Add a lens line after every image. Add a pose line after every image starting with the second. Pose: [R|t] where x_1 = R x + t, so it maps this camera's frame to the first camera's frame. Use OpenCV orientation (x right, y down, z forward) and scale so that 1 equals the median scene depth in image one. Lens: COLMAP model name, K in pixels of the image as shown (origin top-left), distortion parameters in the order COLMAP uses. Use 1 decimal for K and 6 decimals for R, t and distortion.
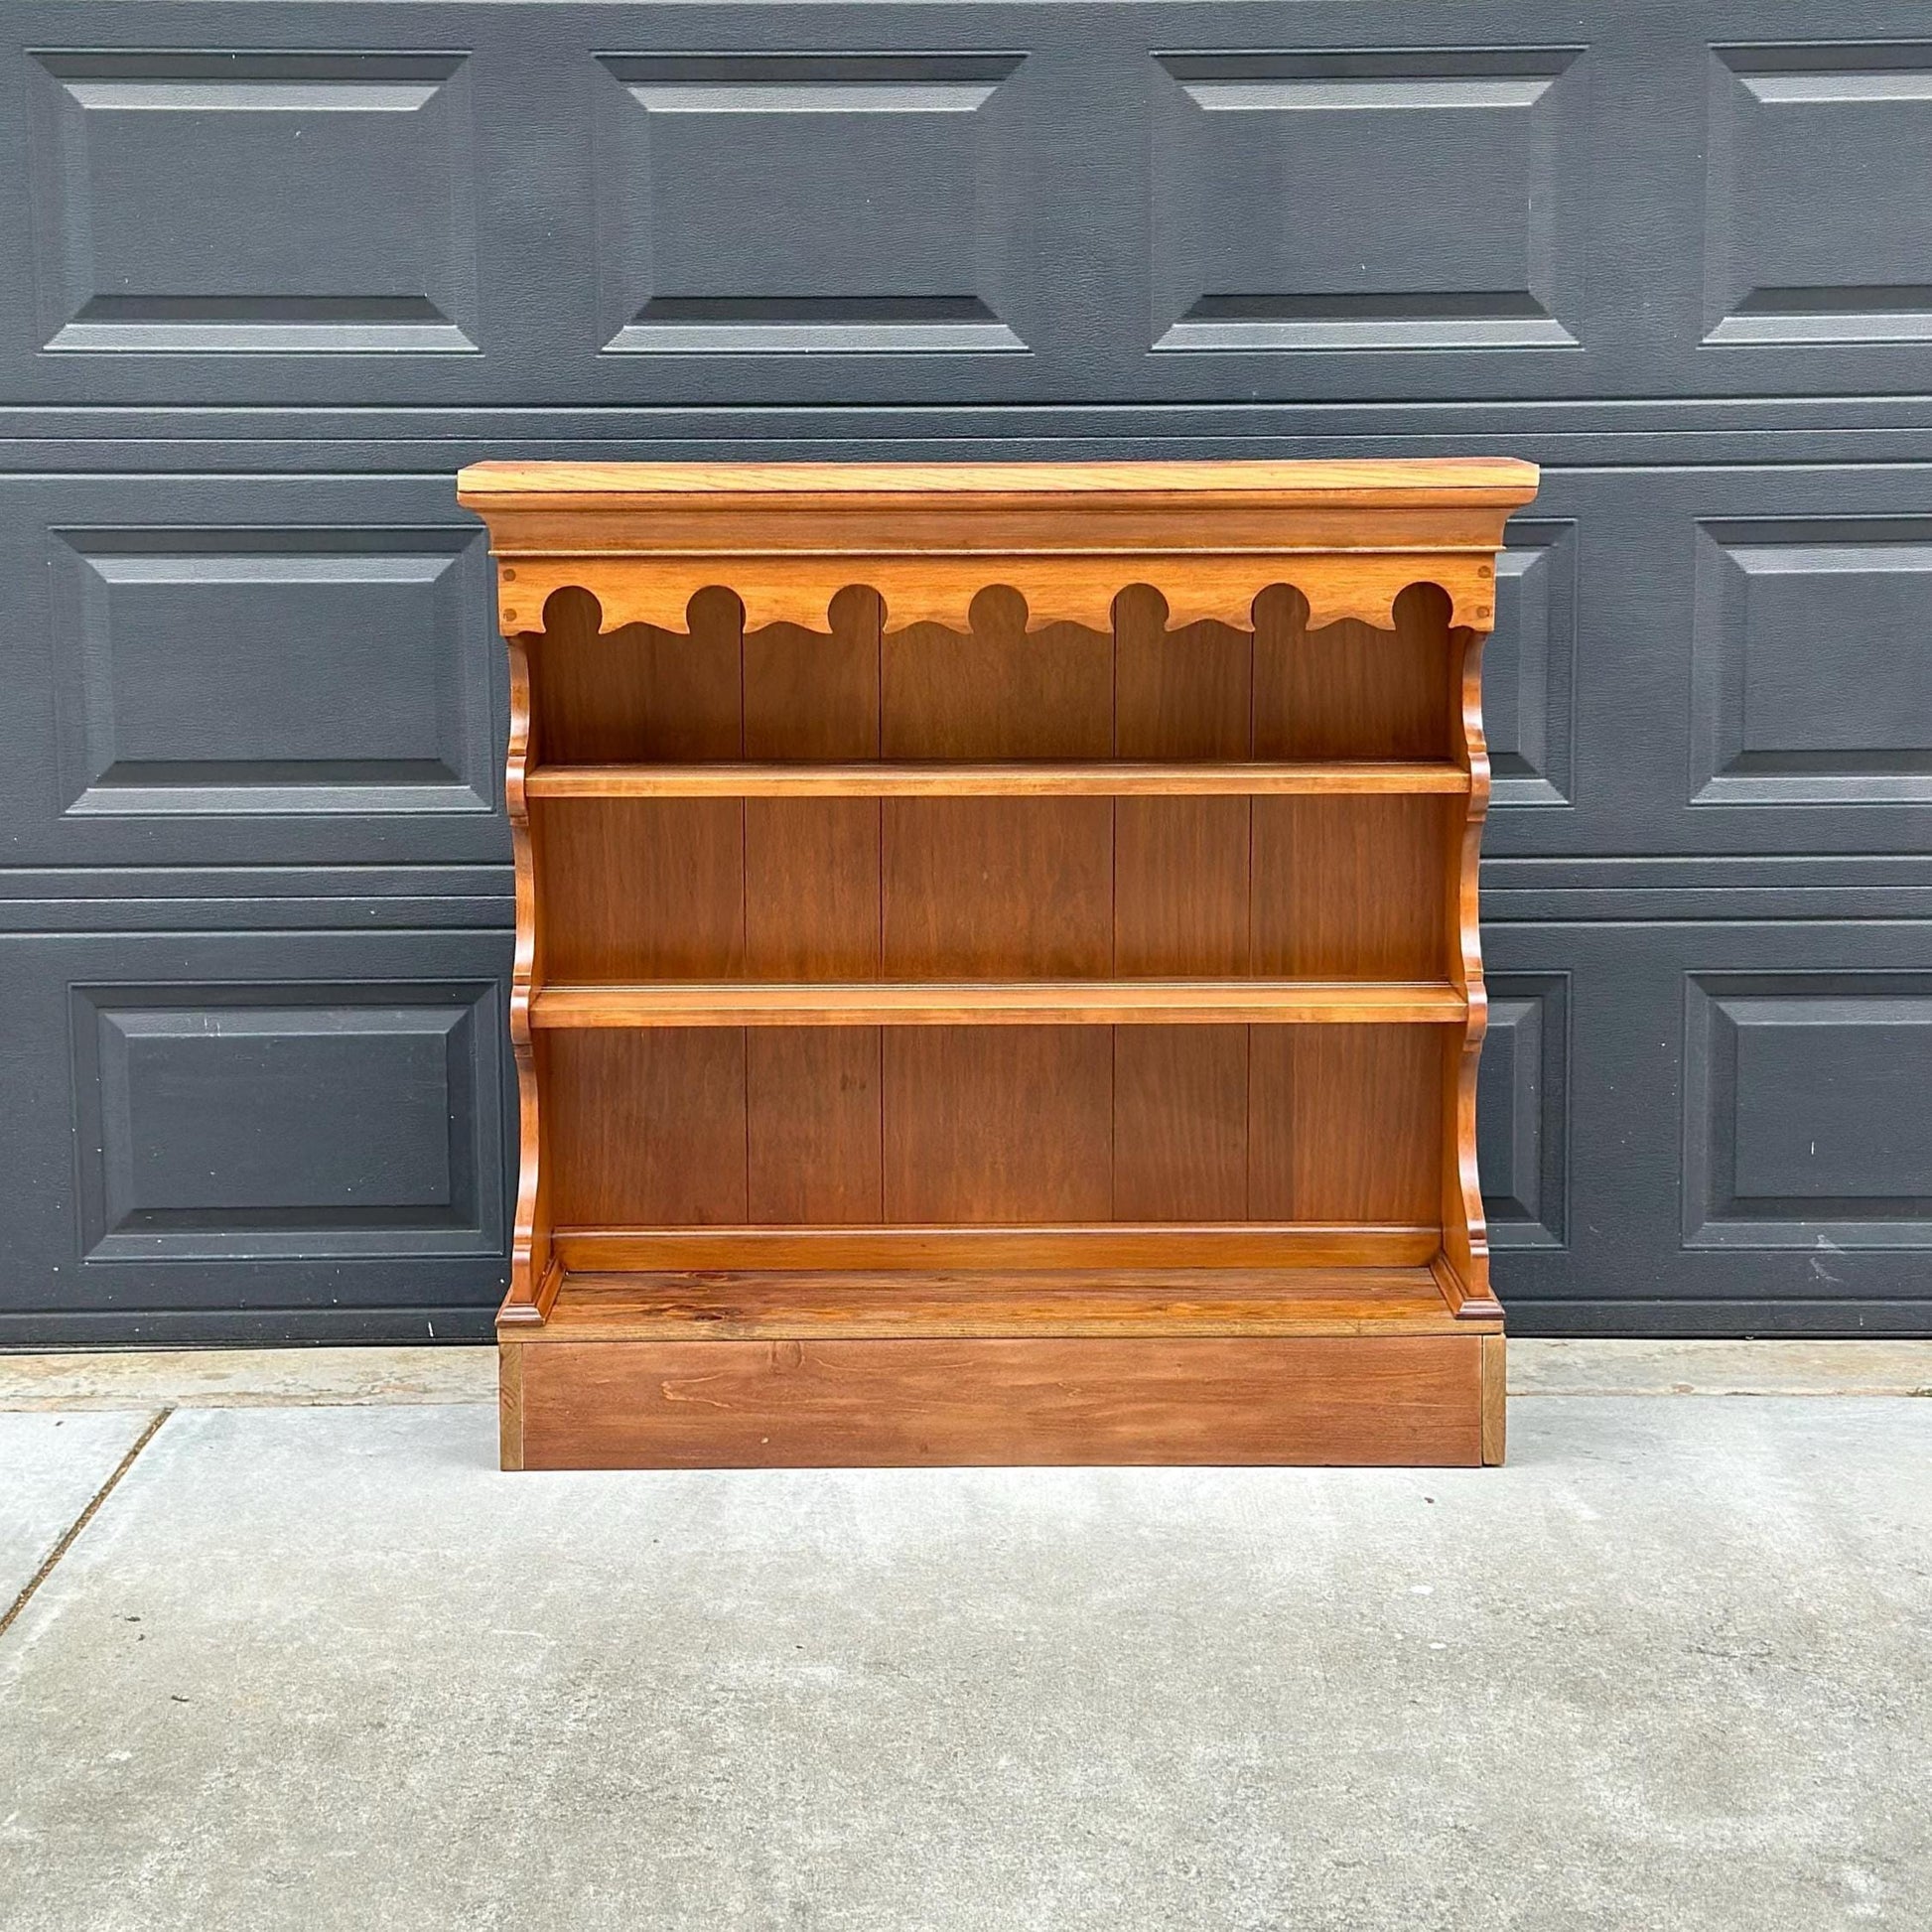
lens RADIAL K [[3617.4, 0, 992.1], [0, 3617.4, 860.2], [0, 0, 1]] dist [0.156339, 0.000000]
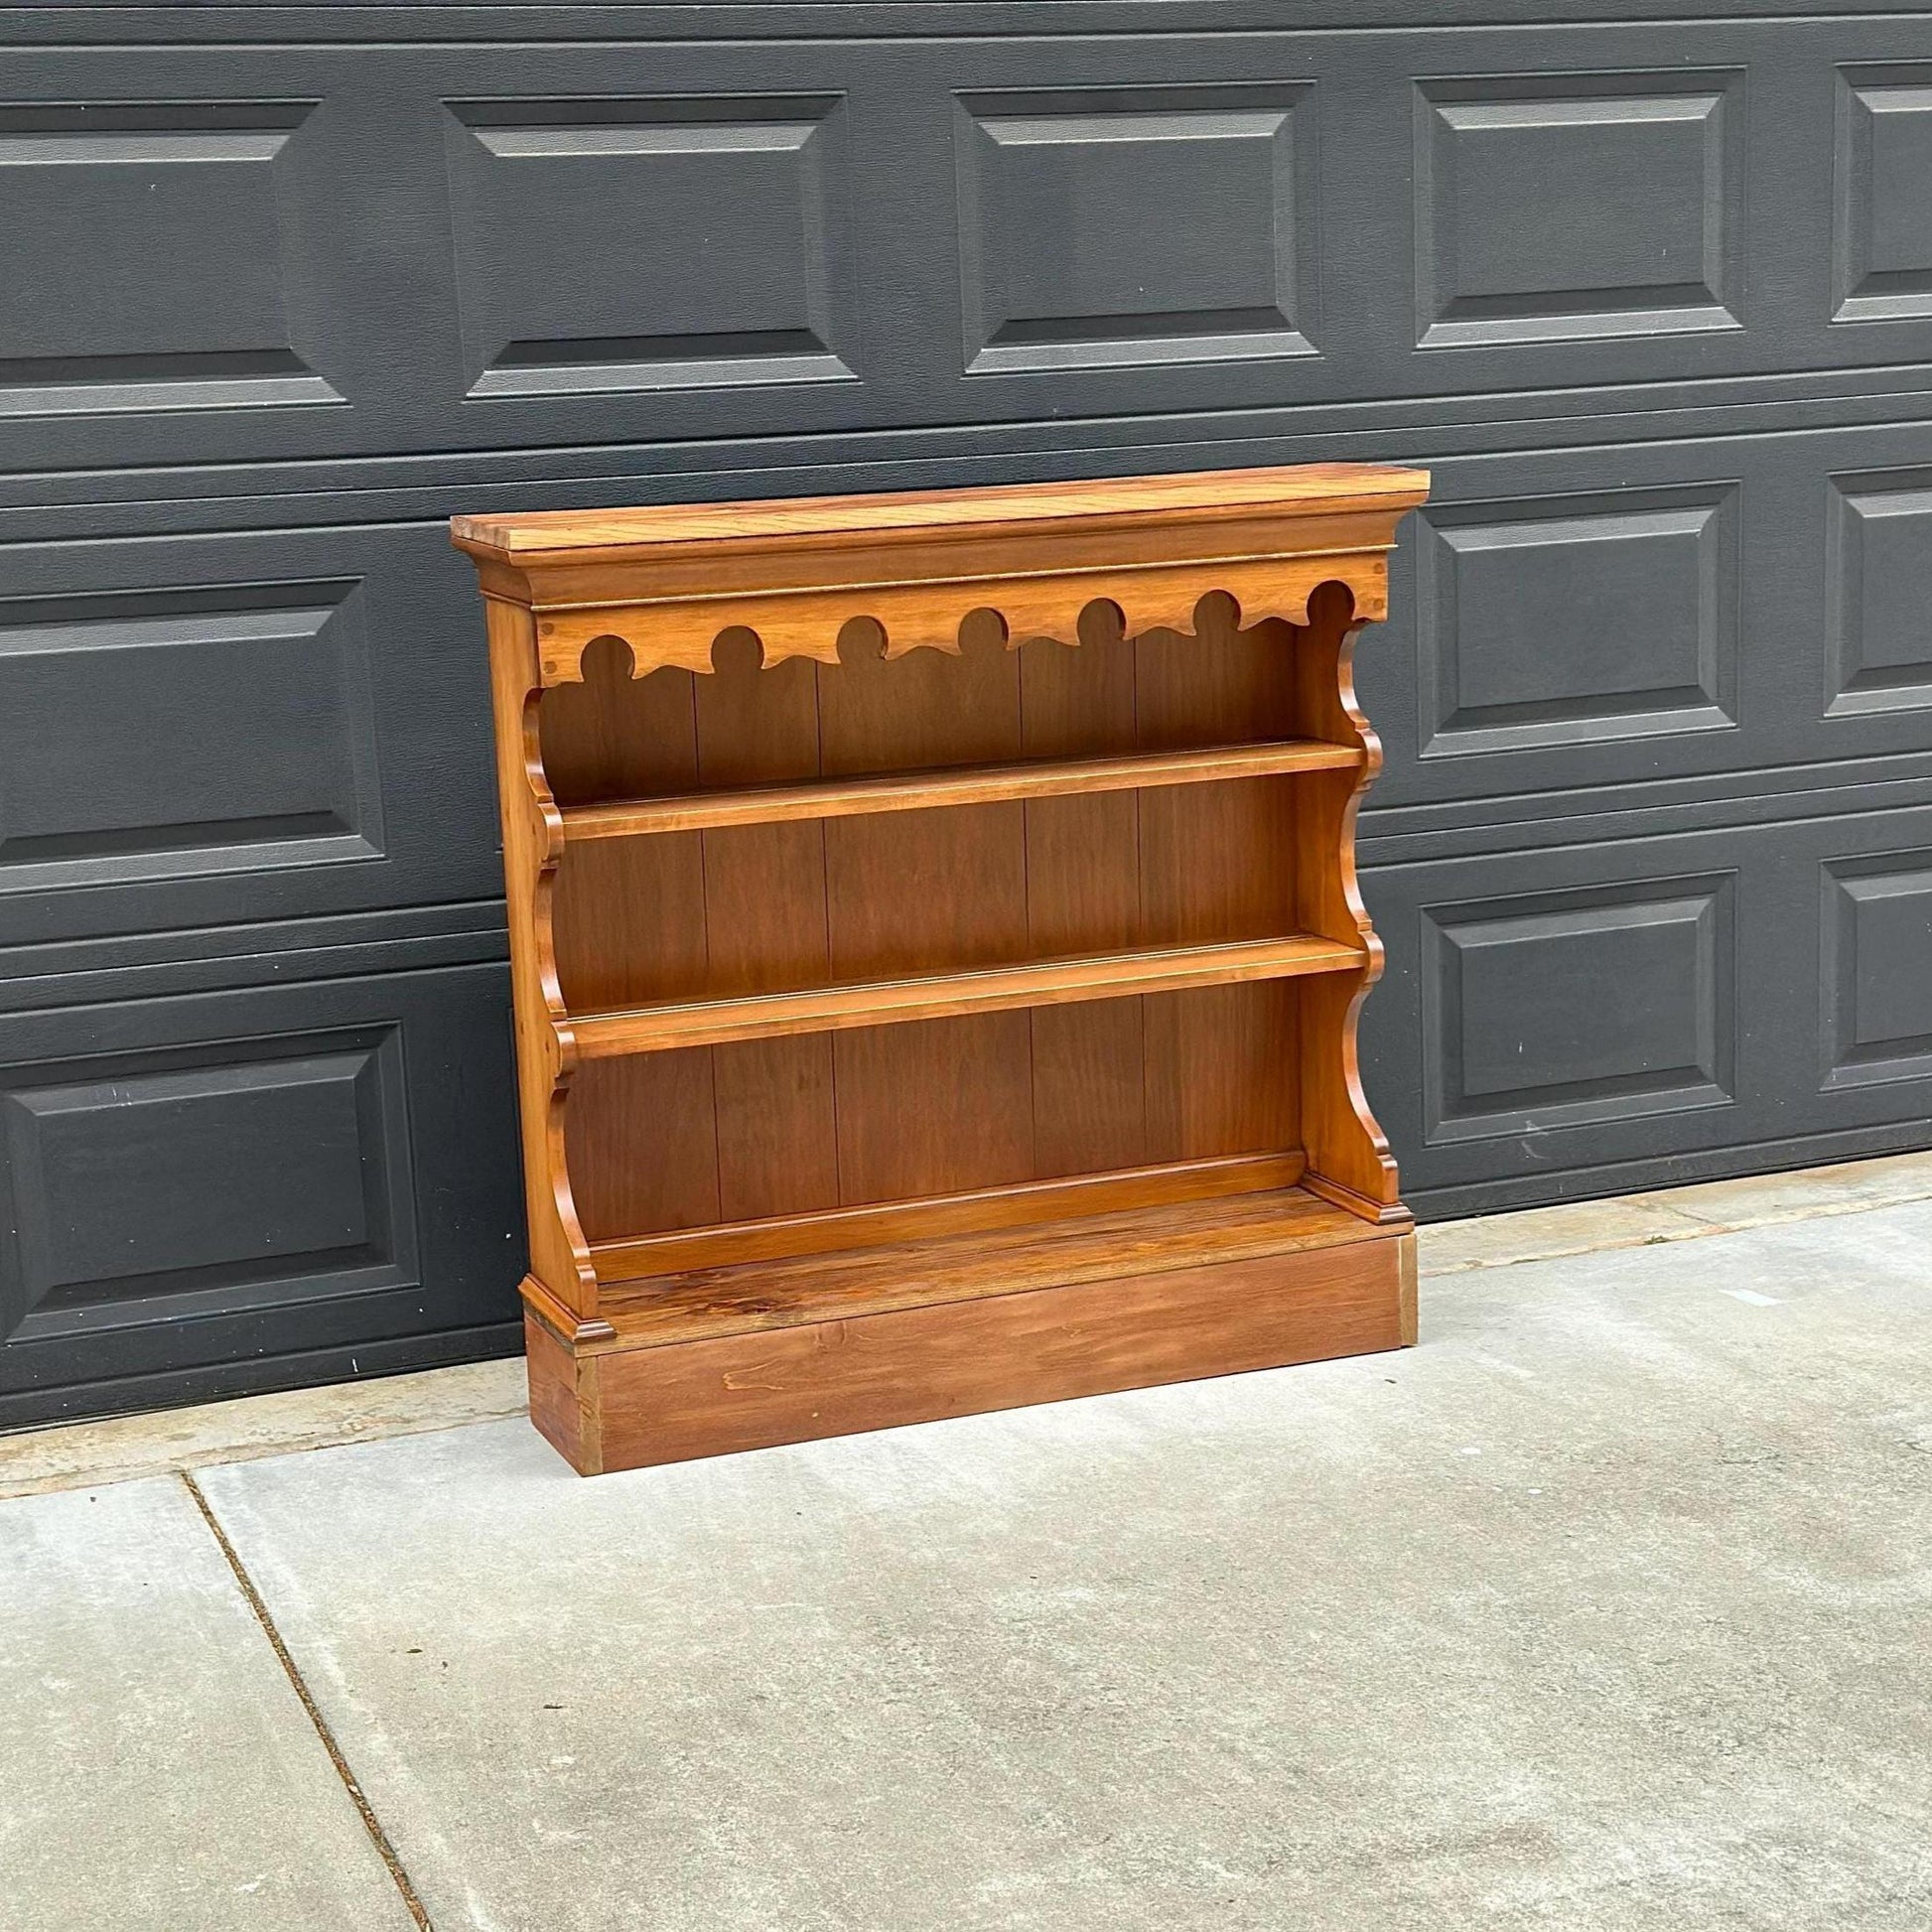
lens RADIAL K [[3617.4, 0, 975.6], [0, 3617.4, 1113.9], [0, 0, 1]] dist [0.156339, 0.000000]
pose [[0.930417, -0.112652, 0.348761, -0.385595], [0.083306, 0.991686, 0.098078, -0.031646], [-0.356909, -0.062199, 0.932066, -0.020611]]
